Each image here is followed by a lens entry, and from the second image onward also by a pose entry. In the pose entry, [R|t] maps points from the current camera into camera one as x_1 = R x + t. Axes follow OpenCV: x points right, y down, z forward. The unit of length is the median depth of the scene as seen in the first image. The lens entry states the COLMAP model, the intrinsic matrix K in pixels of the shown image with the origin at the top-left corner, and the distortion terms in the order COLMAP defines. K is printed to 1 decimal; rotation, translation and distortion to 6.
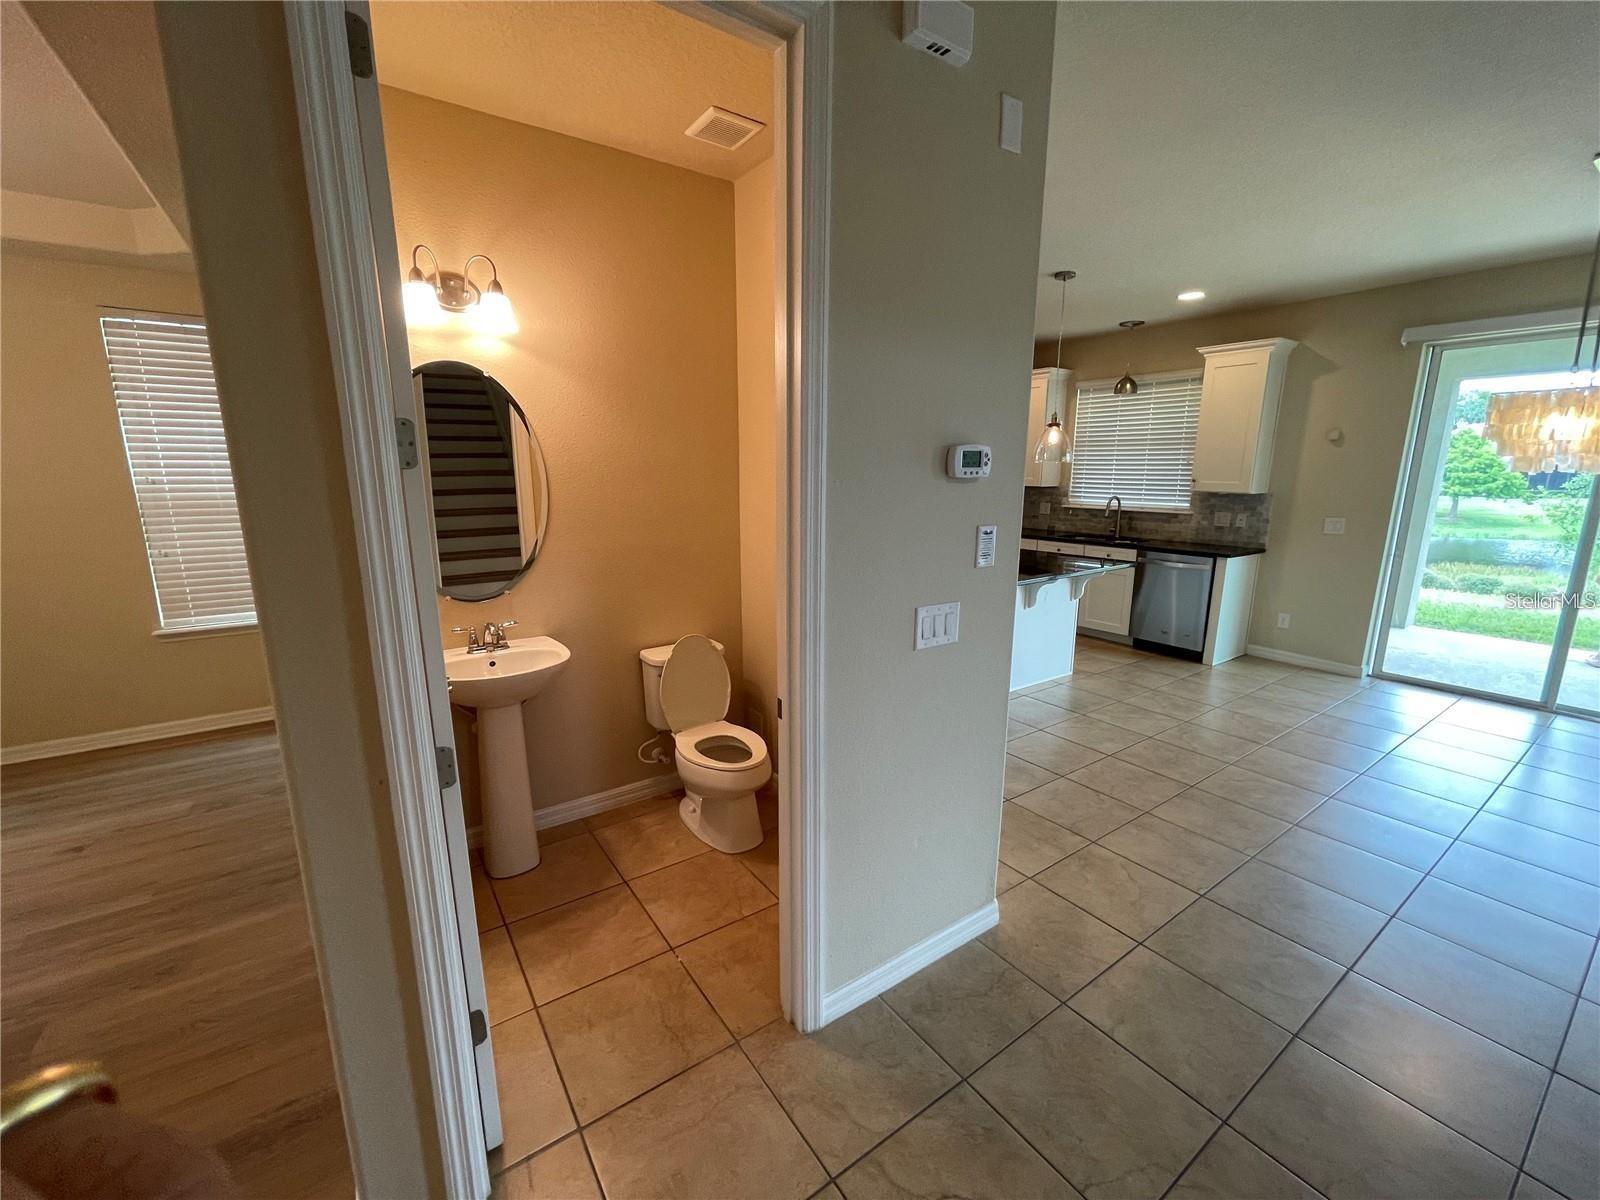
lens RADIAL K [[651.0, 0, 802.8], [0, 651.0, 607.9], [0, 0, 1]] dist [-0.010237, -0.000027]
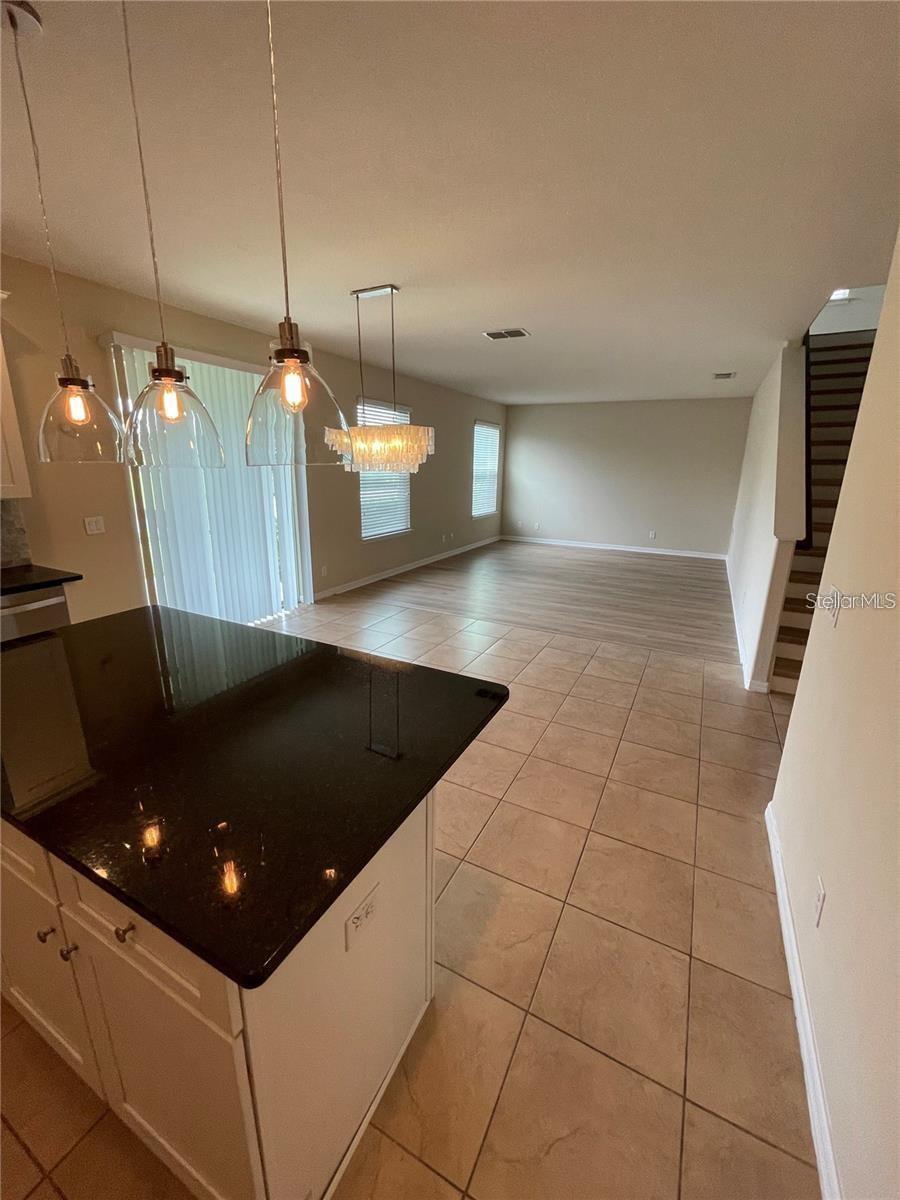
lens RADIAL K [[488.2, 0, 449.4], [0, 488.2, 600.5], [0, 0, 1]] dist [-0.010237, -0.000027]
pose [[-0.453673, -0.249989, 0.855387, -0.082275], [0.175168, 0.916109, 0.360640, -0.216092], [-0.873783, 0.313449, -0.371824, 0.946390]]
